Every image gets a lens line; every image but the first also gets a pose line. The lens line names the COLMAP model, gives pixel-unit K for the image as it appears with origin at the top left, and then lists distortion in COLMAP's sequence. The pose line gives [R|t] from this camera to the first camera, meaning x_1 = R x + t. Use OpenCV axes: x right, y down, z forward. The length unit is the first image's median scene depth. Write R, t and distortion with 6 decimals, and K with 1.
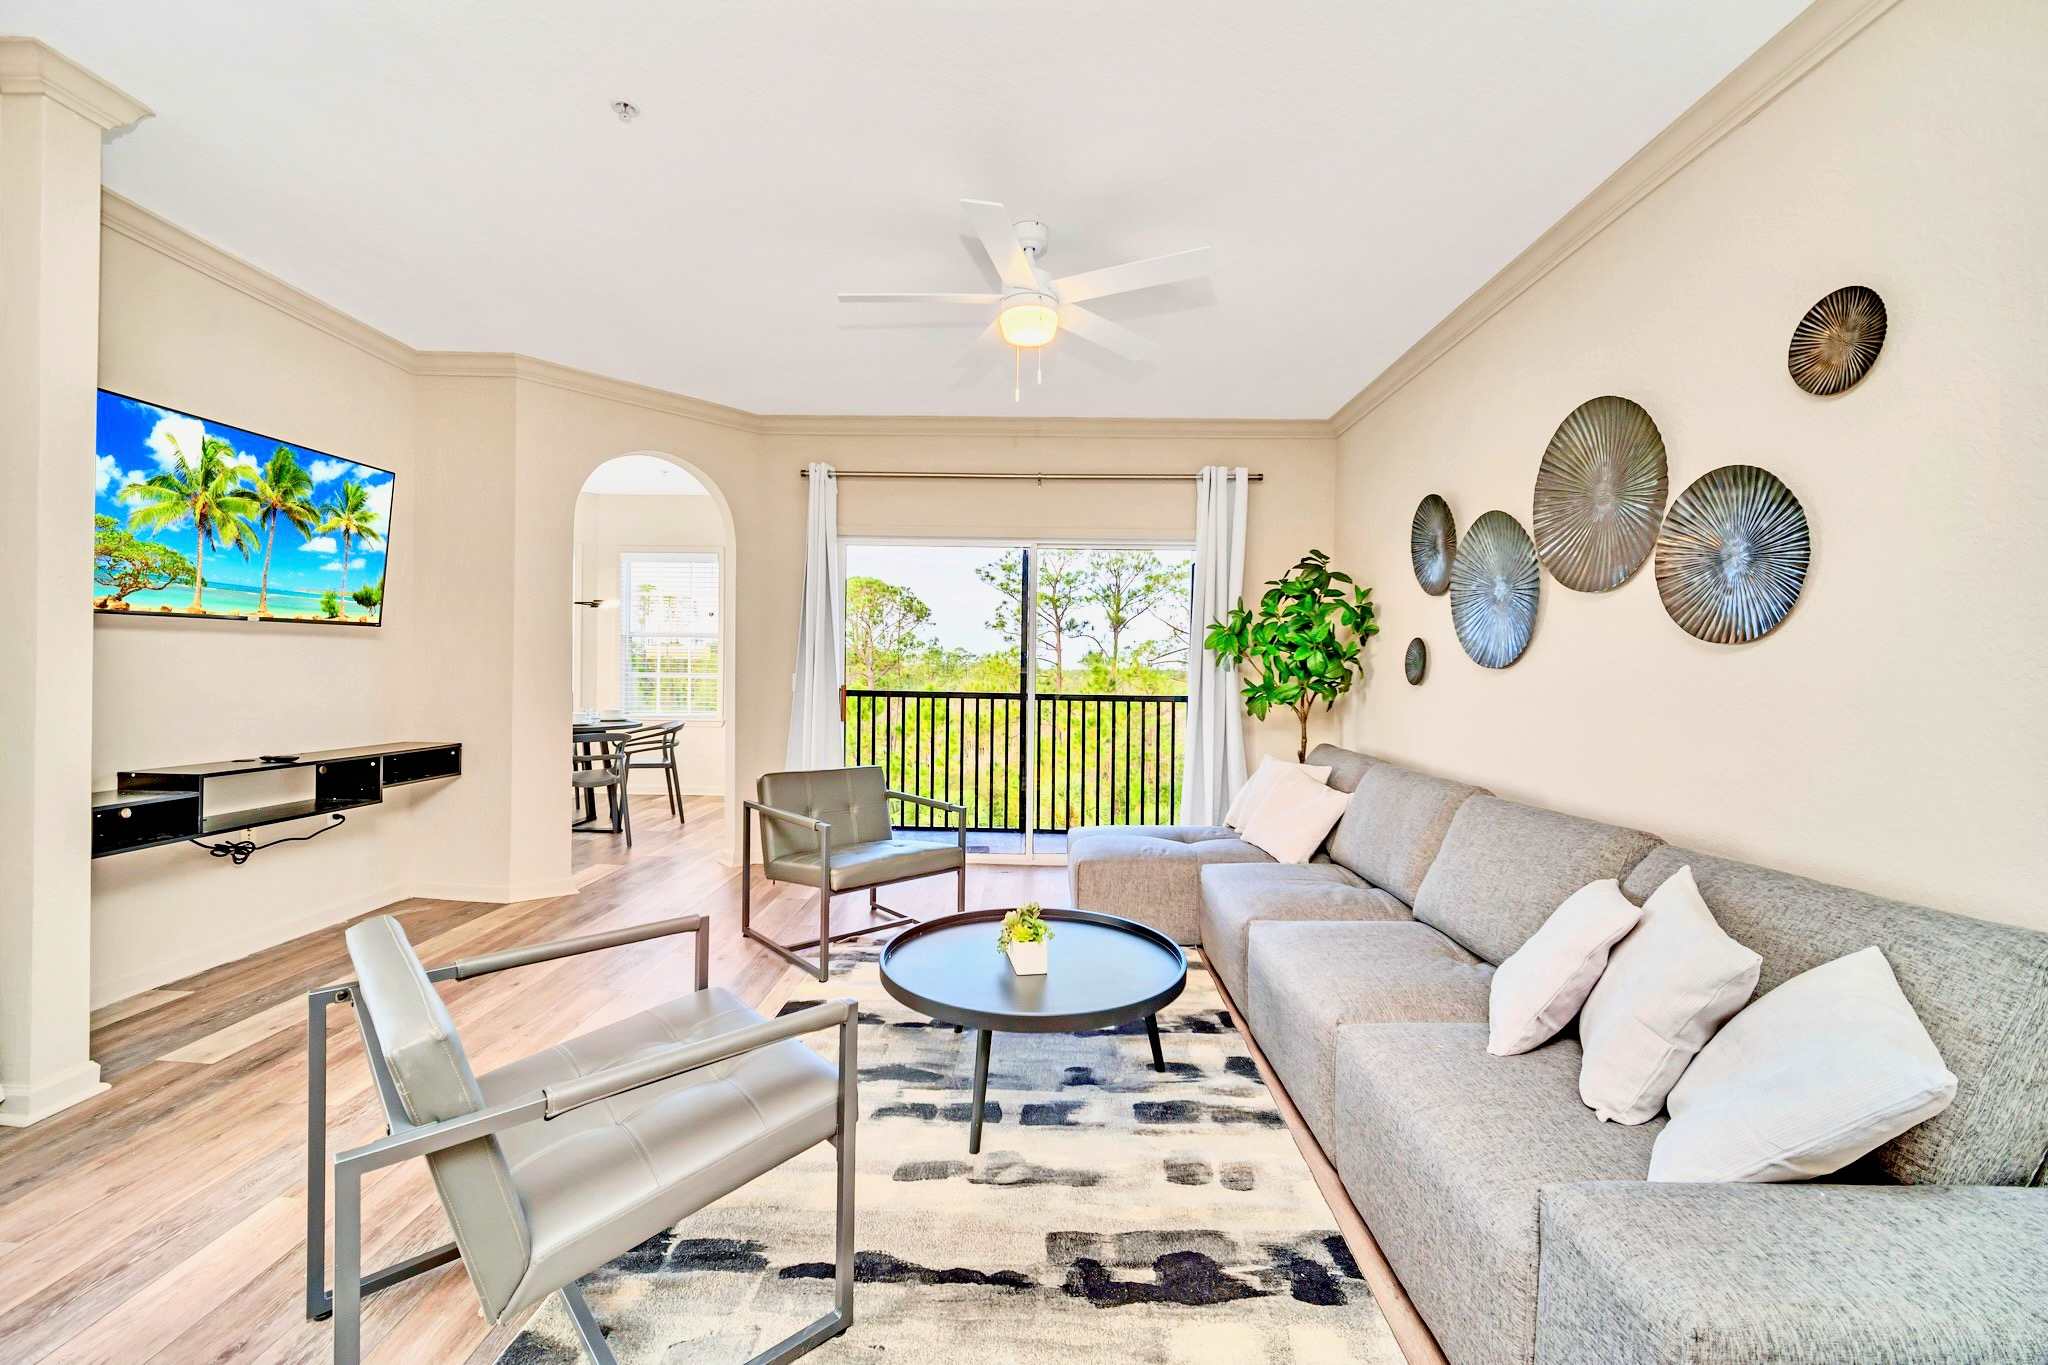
lens RADIAL K [[813.0, 0, 1023.9], [0, 813.0, 699.8], [0, 0, 1]] dist [-0.007135, -0.000263]
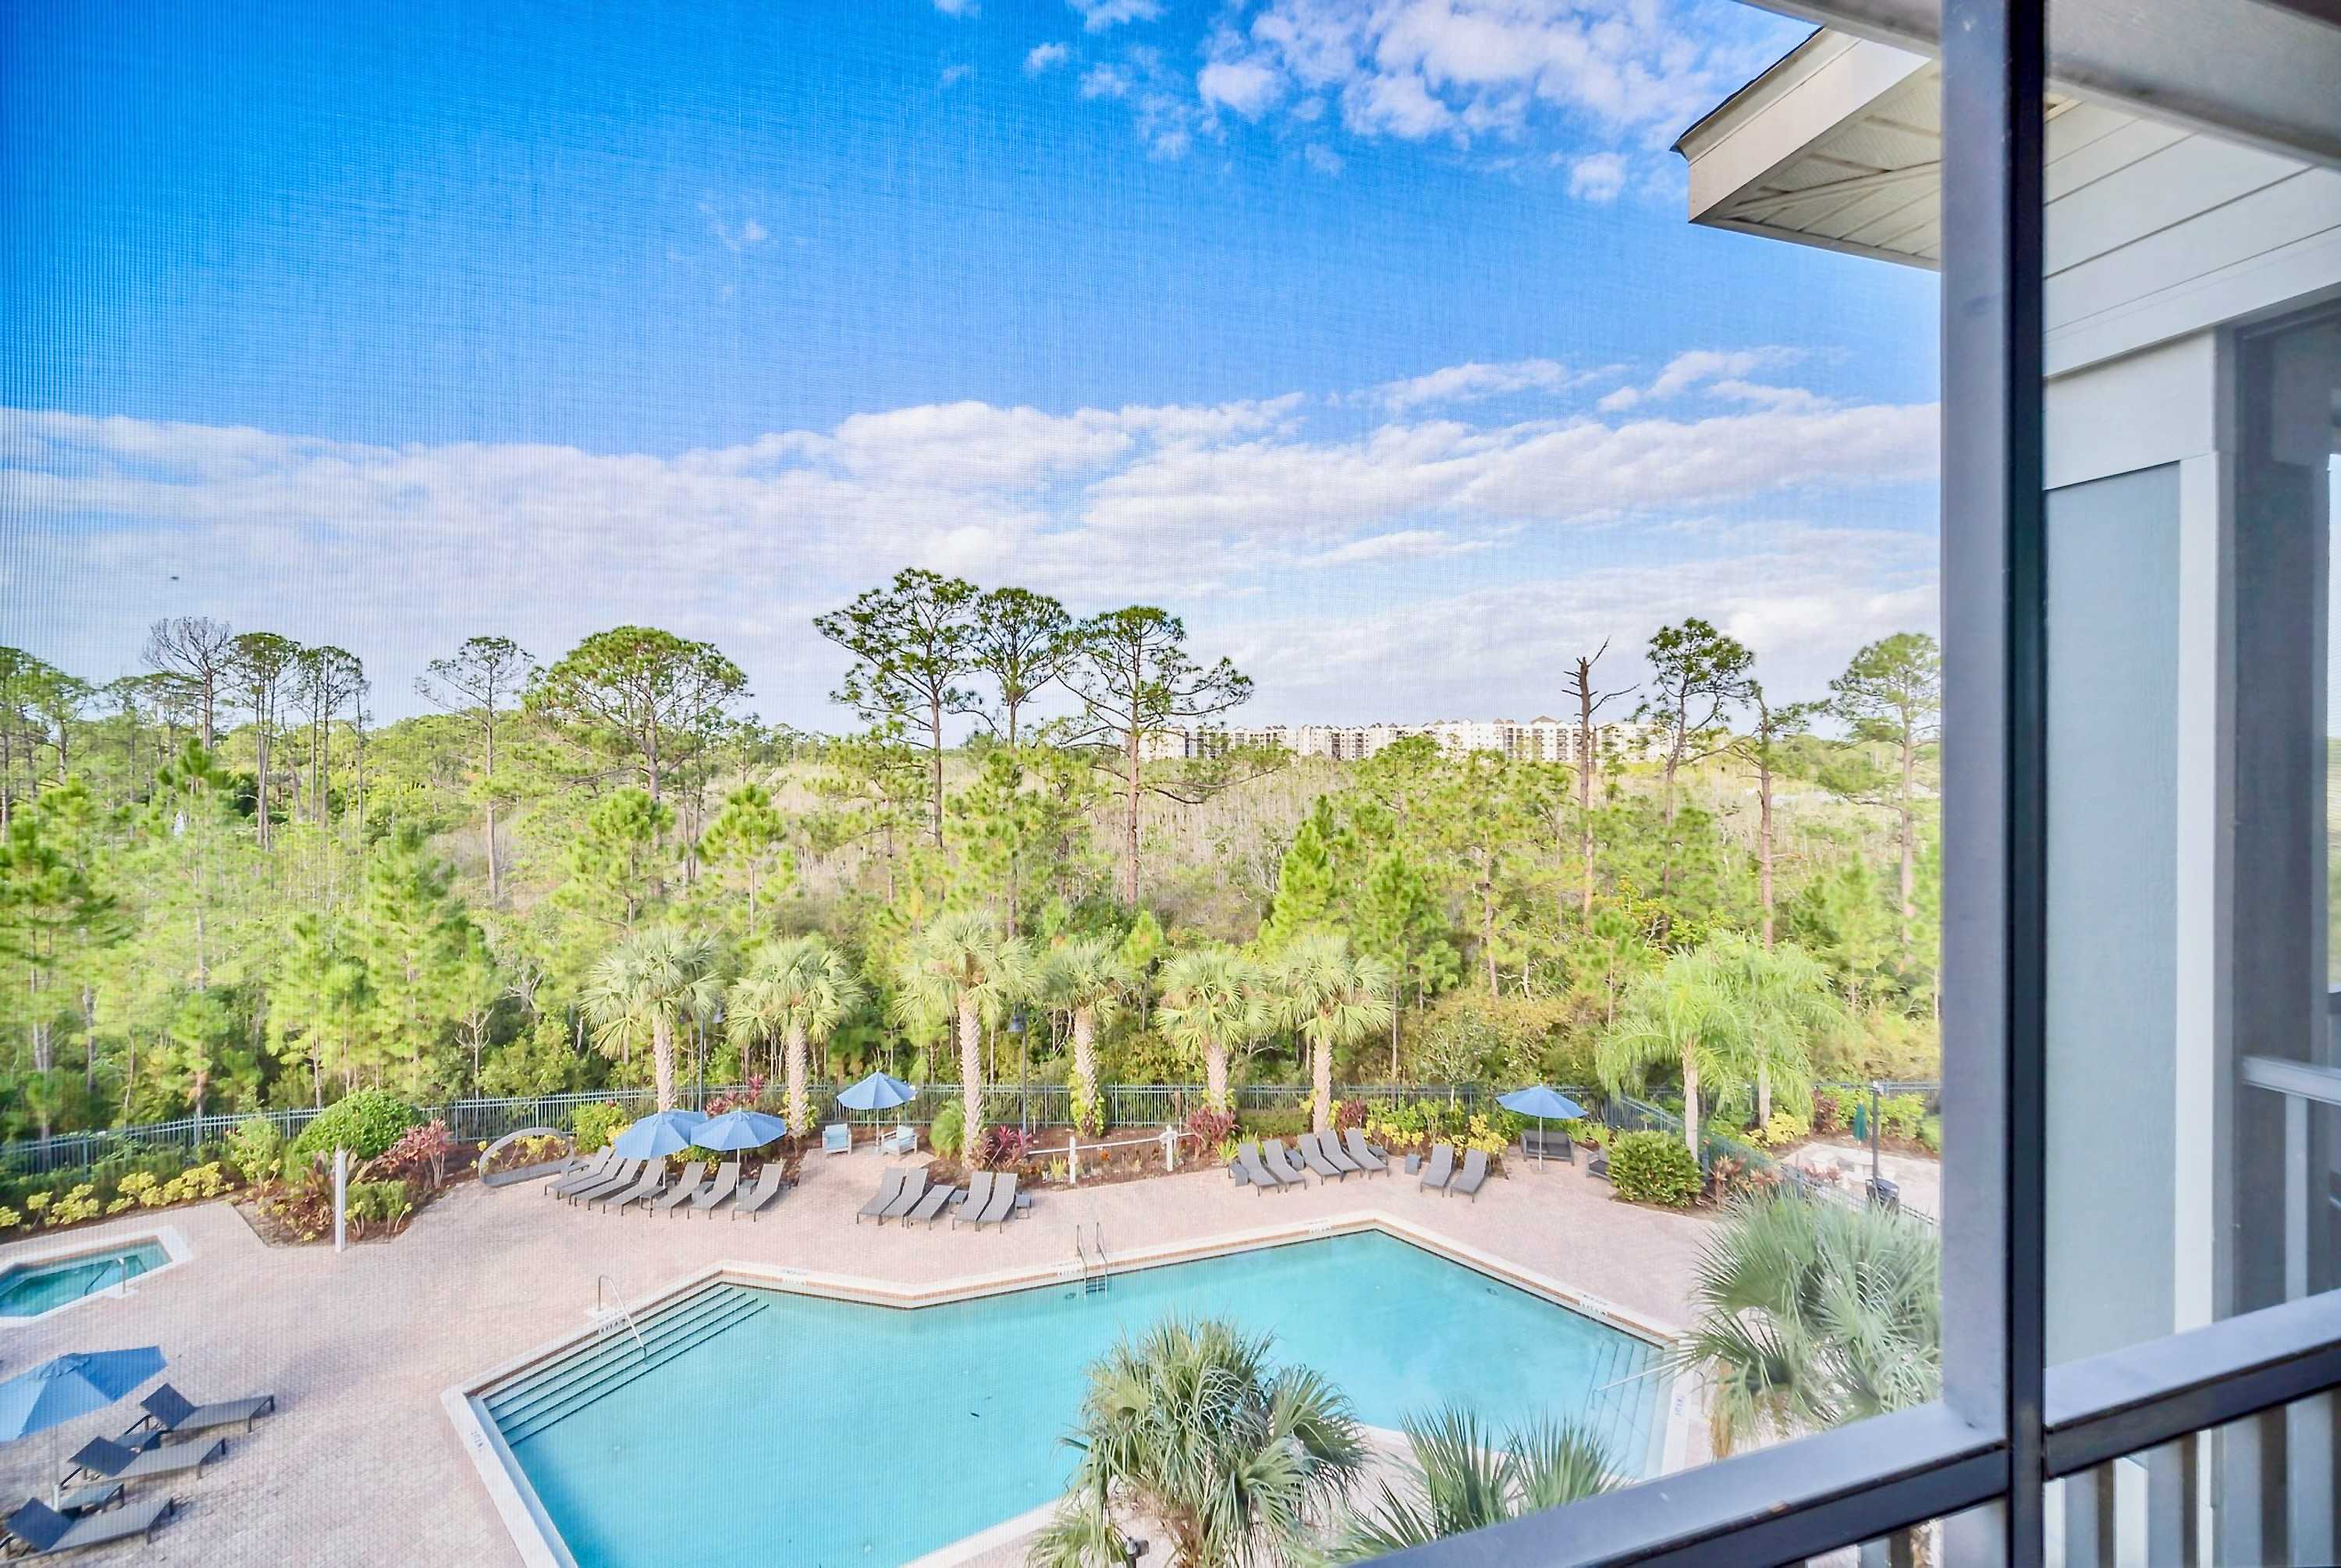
lens RADIAL K [[929.2, 0, 1181.5], [0, 929.2, 767.0], [0, 0, 1]] dist [-0.007135, -0.000263]
pose [[0.946231, -0.024634, 0.322553, -0.020664], [0.029101, 0.999536, -0.009032, -0.013495], [-0.322180, 0.017933, 0.946508, 0.121893]]
